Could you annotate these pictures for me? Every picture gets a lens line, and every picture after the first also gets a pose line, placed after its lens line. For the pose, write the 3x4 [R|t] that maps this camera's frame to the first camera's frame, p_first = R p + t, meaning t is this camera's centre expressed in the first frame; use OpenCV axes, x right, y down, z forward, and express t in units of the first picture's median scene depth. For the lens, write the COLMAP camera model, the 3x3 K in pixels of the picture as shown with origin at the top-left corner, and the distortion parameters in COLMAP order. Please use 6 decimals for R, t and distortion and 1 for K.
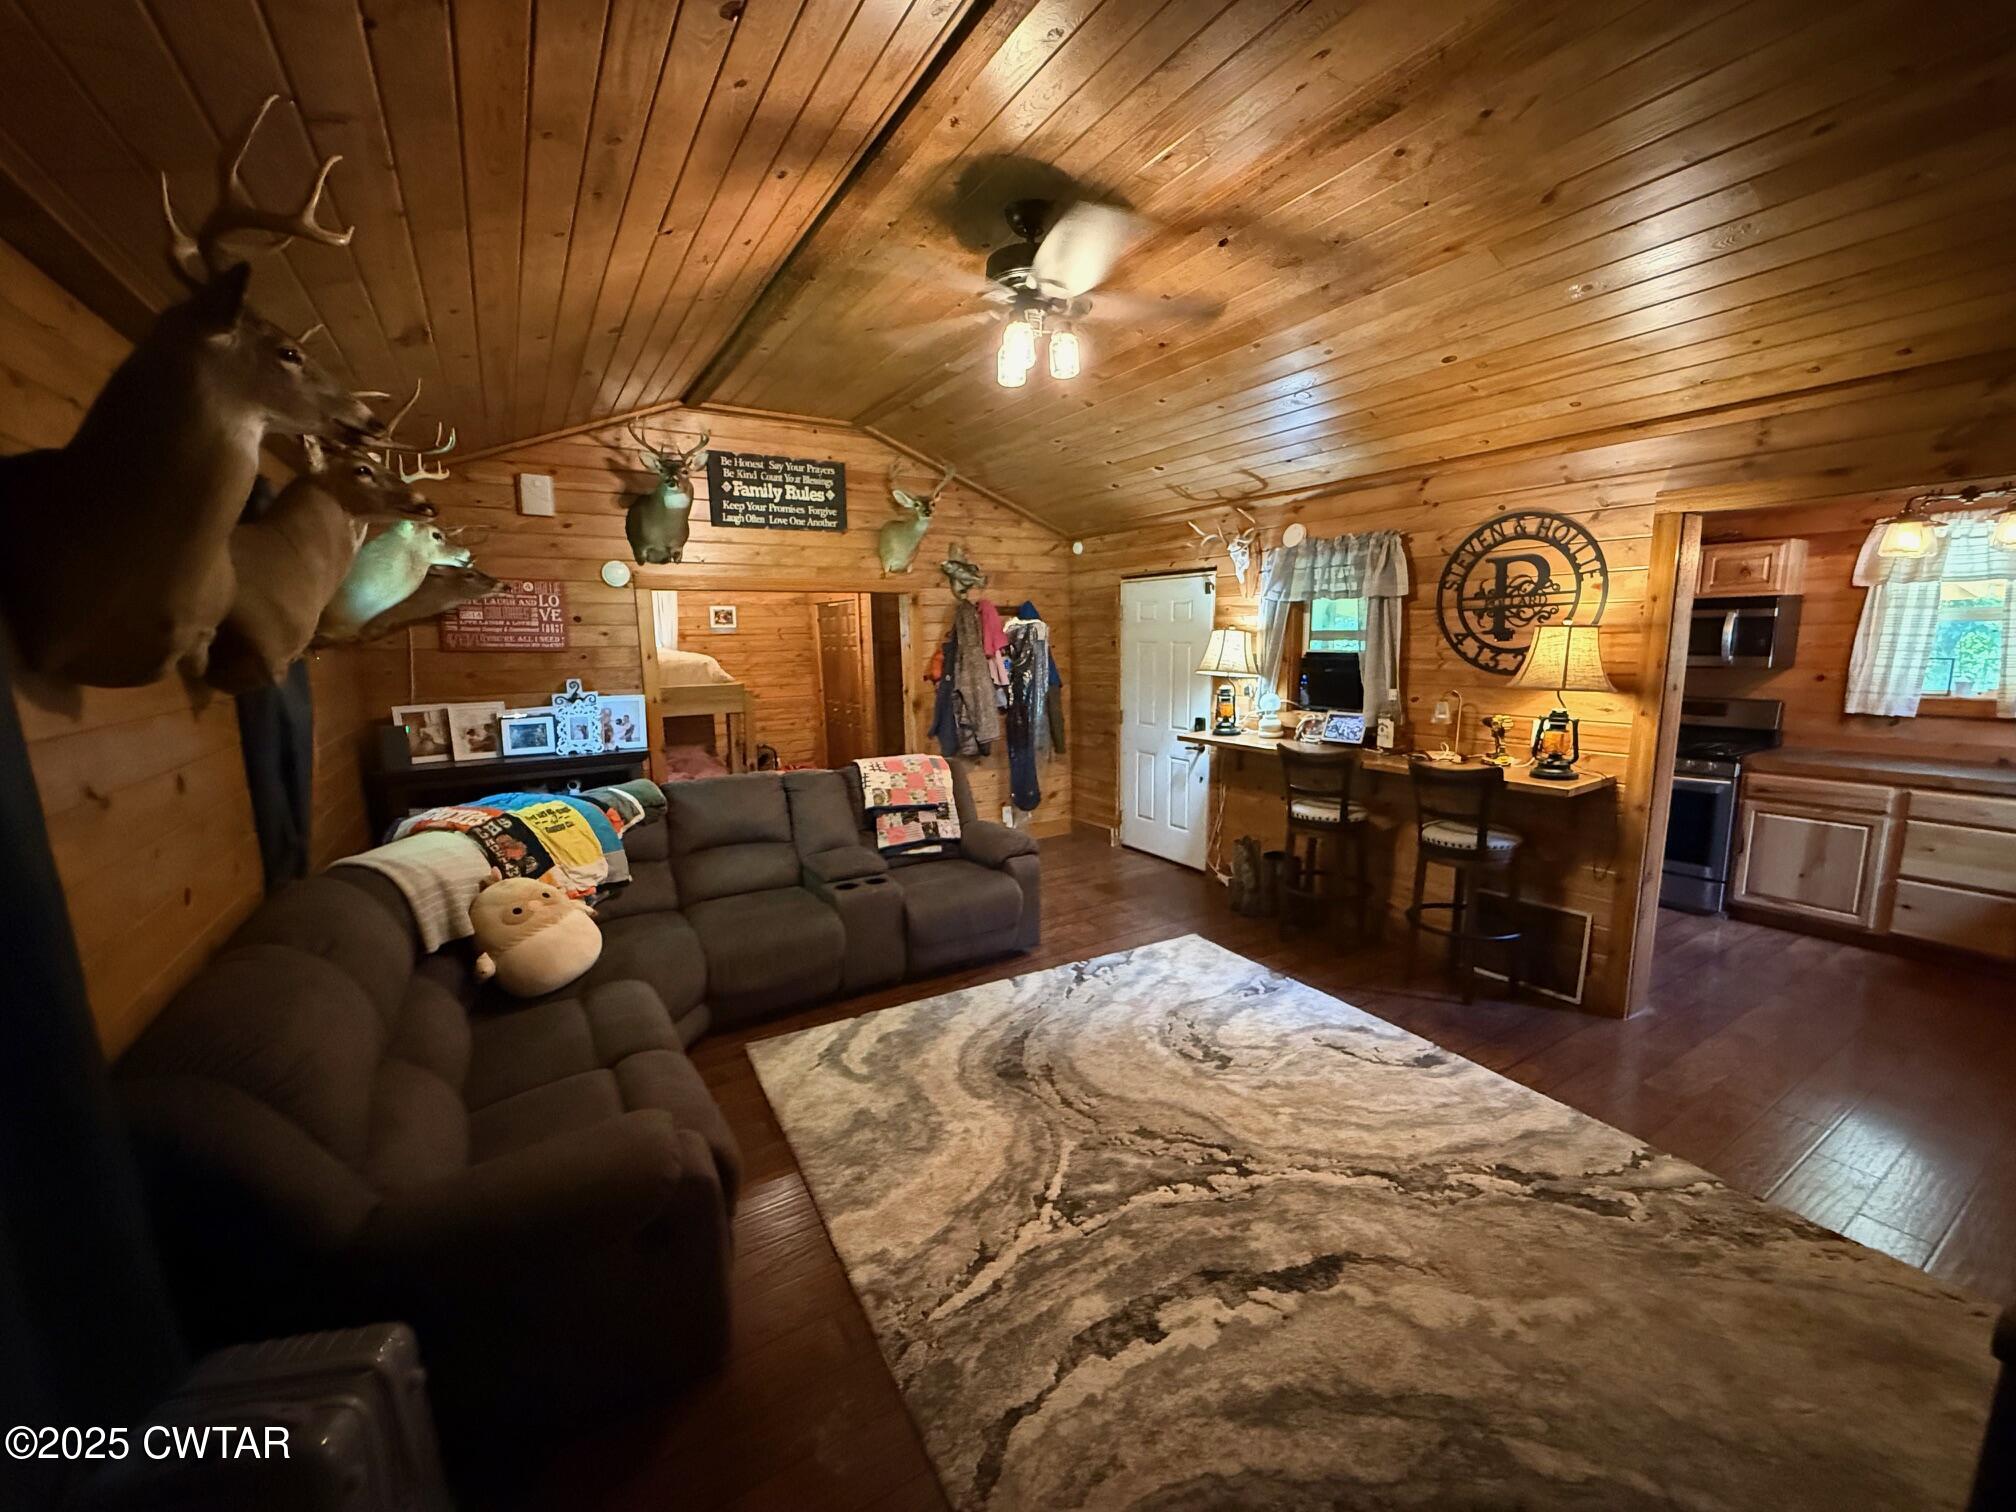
lens RADIAL K [[807.0, 0, 1008.8], [0, 807.0, 761.1], [0, 0, 1]] dist [0.002207, 0.000316]
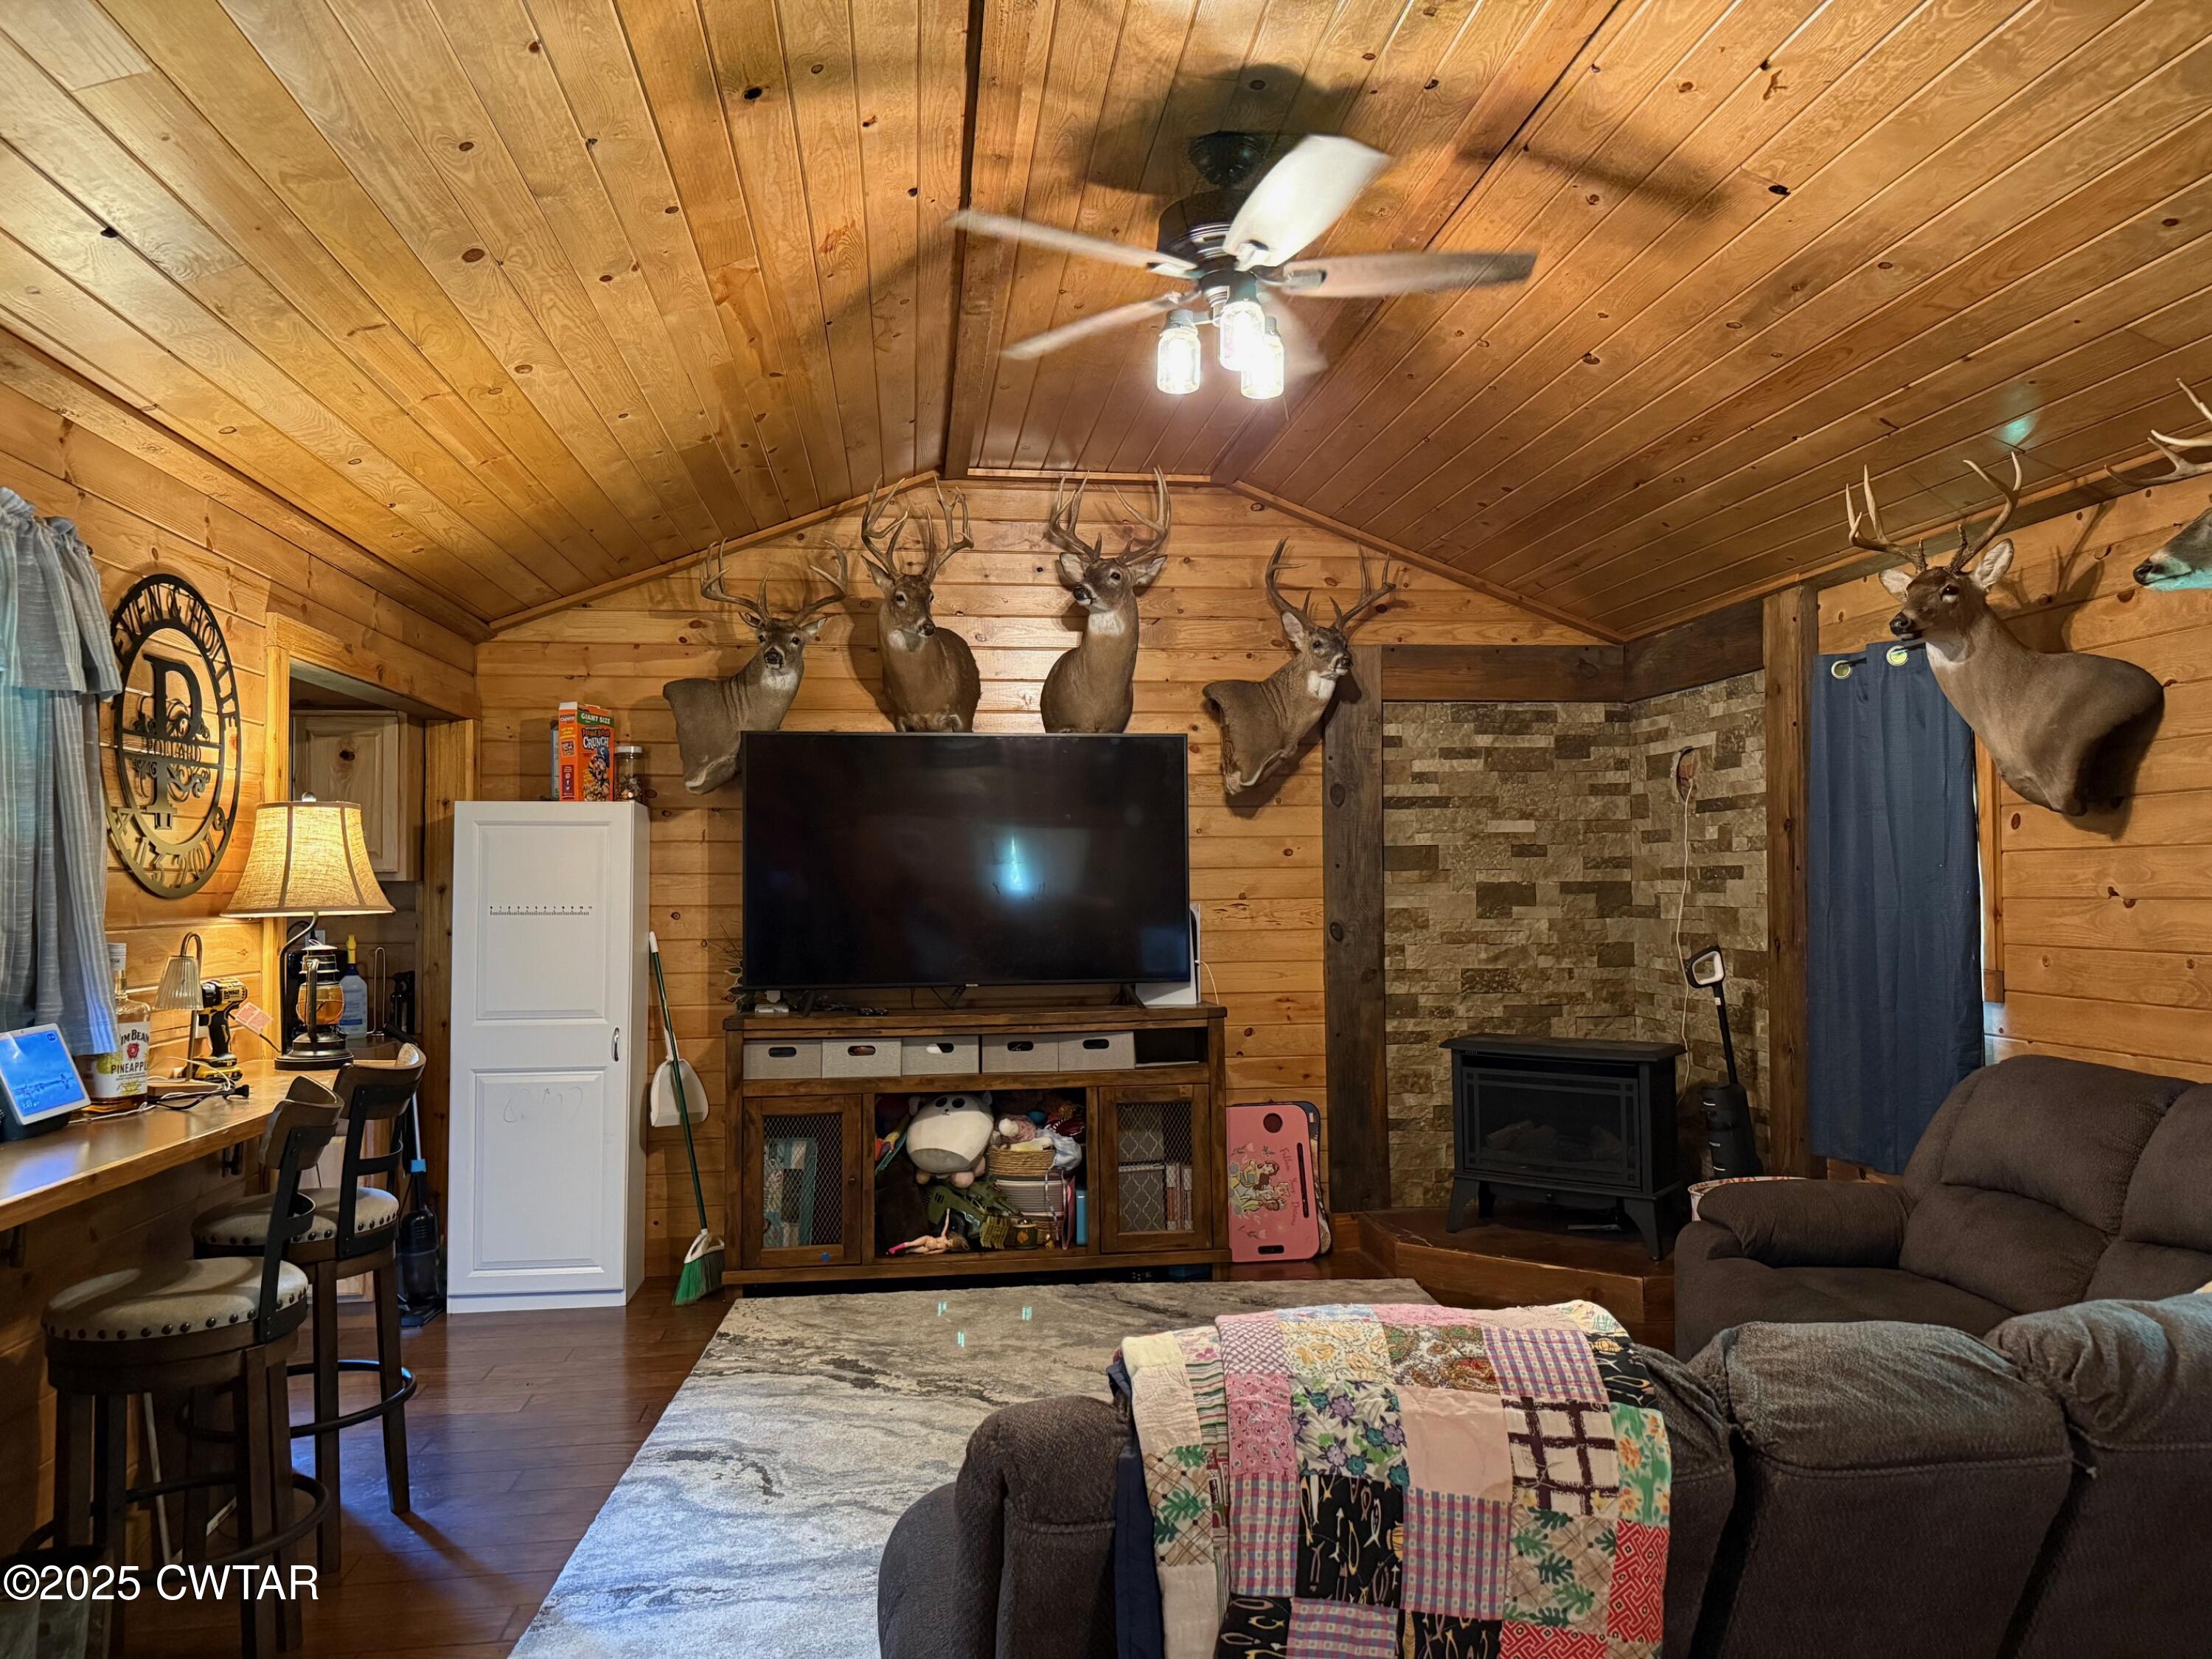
lens RADIAL K [[1547.2, 0, 1118.0], [0, 1547.2, 829.4], [0, 0, 1]] dist [0.155076, -0.265991]
pose [[-0.909005, 0.040896, 0.414774, -0.269595], [0.090344, 0.990847, 0.100299, -0.178277], [-0.406875, 0.128644, -0.904380, 1.507609]]
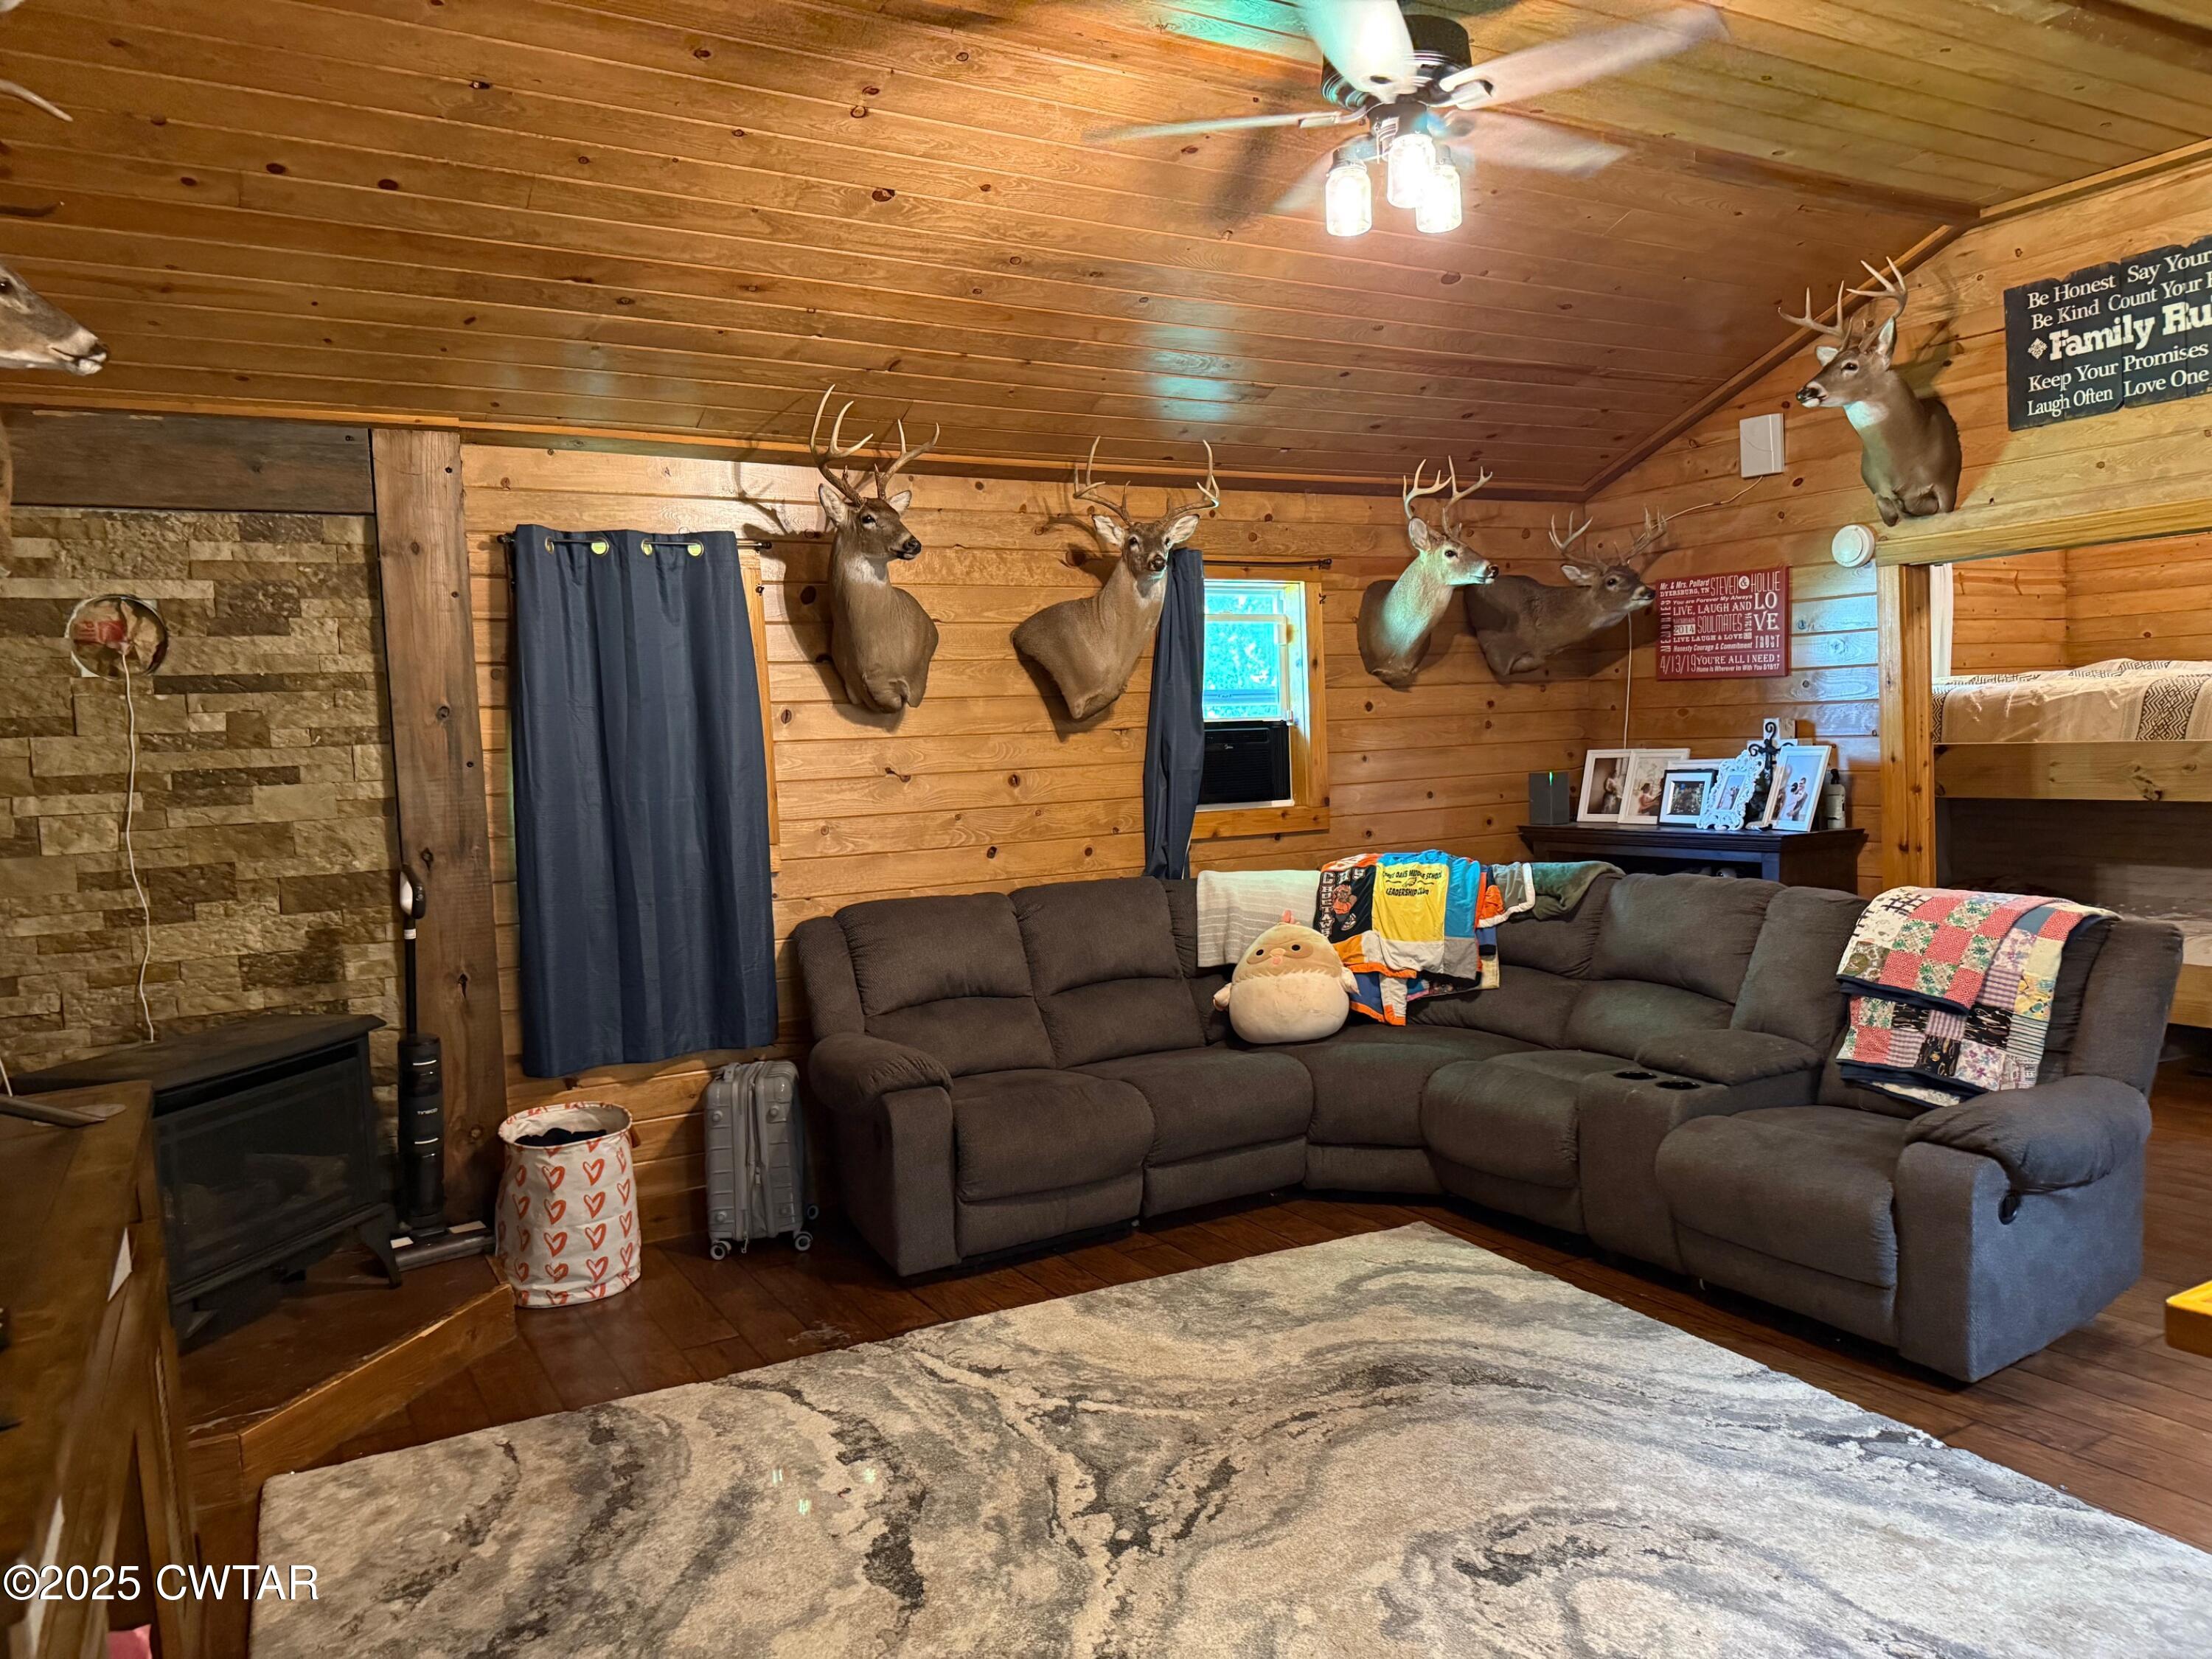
lens RADIAL K [[1556.9, 0, 1106.0], [0, 1556.9, 829.5], [0, 0, 1]] dist [0.094585, -0.134893]
pose [[-0.038950, 0.078414, -0.996160, 0.863661], [-0.115686, 0.989859, 0.082441, -0.064184], [0.992522, 0.118453, -0.029483, 0.593592]]
